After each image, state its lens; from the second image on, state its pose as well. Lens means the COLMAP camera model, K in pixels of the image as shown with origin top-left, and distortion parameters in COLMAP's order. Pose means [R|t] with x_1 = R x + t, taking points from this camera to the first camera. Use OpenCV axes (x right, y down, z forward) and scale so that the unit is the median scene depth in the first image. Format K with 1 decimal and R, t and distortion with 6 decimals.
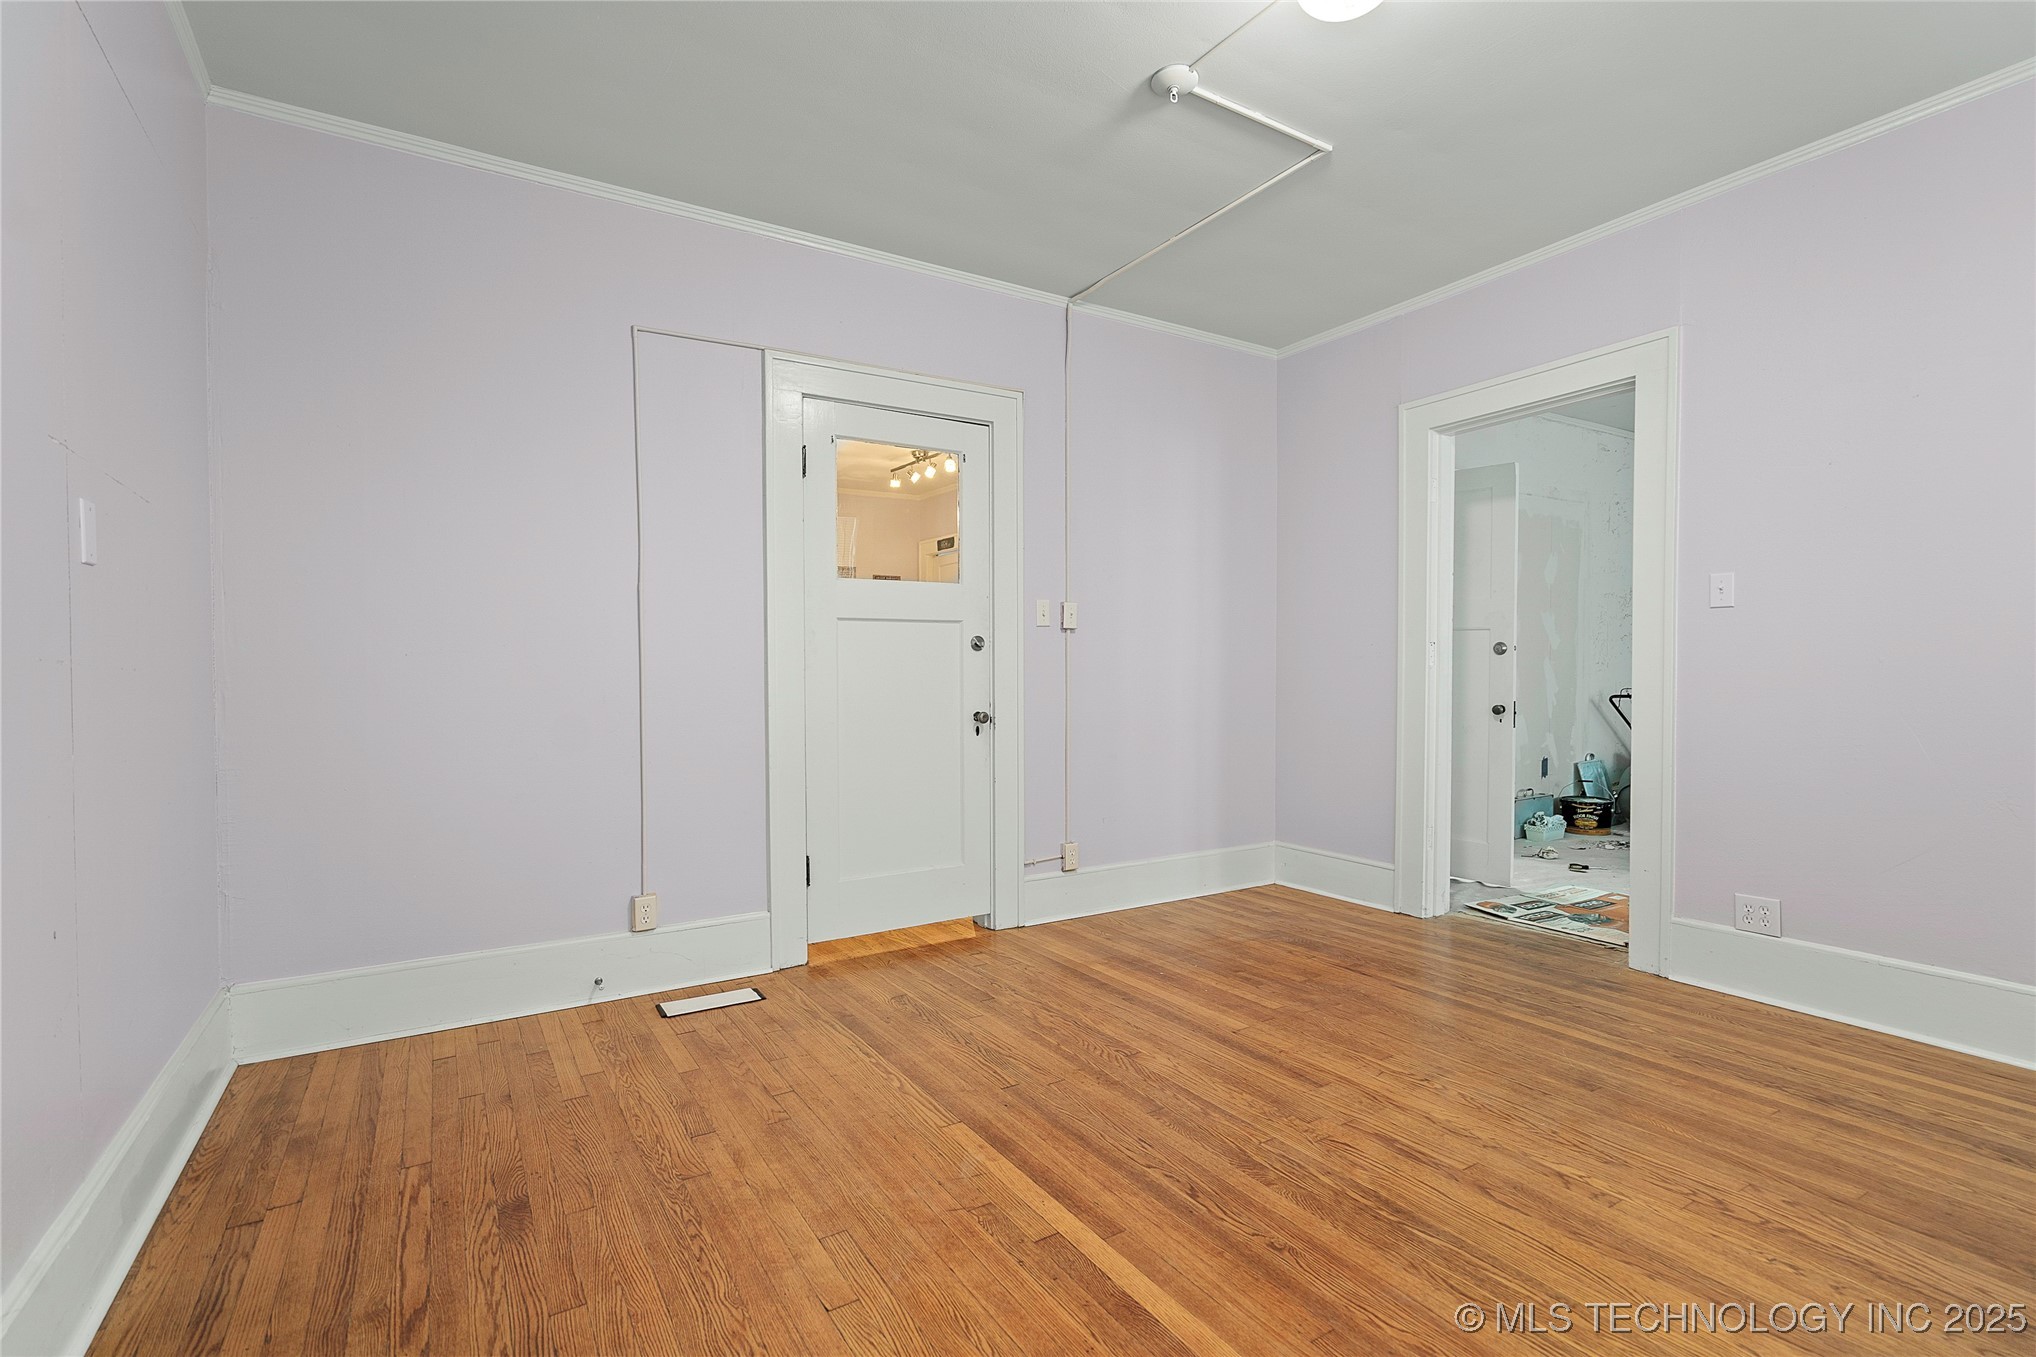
lens RADIAL K [[943.3, 0, 1016.1], [0, 943.3, 680.3], [0, 0, 1]] dist [-0.000002, 0.000068]
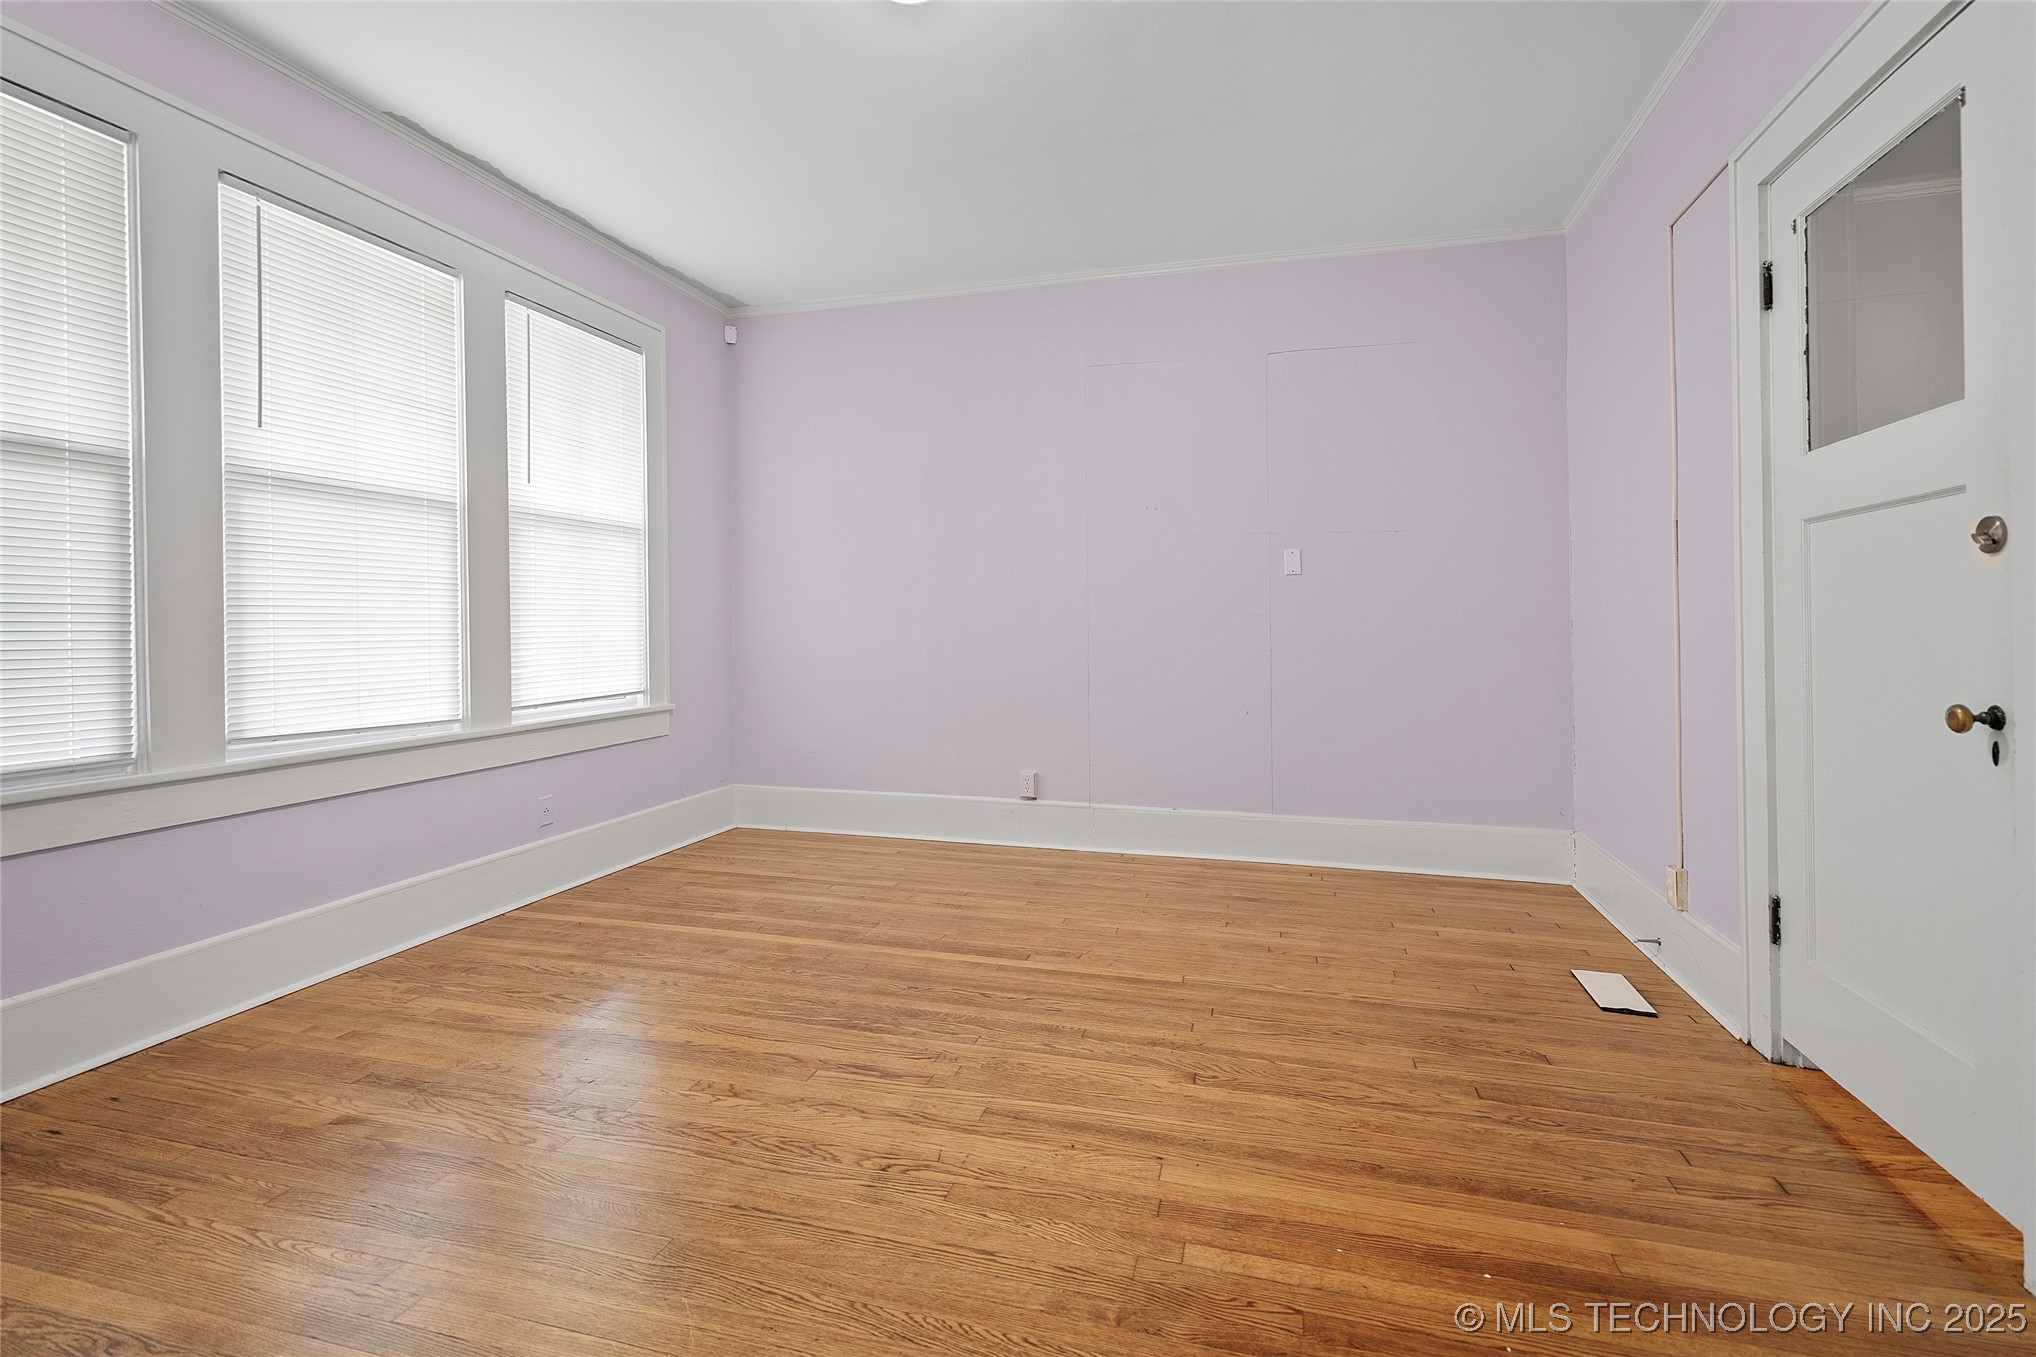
lens RADIAL K [[943.3, 0, 1021.8], [0, 943.3, 624.4], [0, 0, 1]] dist [-0.000002, 0.000068]
pose [[-0.735851, 0.006787, -0.677109, 0.942770], [0.005555, 0.999977, 0.003986, -0.008383], [0.677120, -0.000828, -0.735872, 1.786829]]
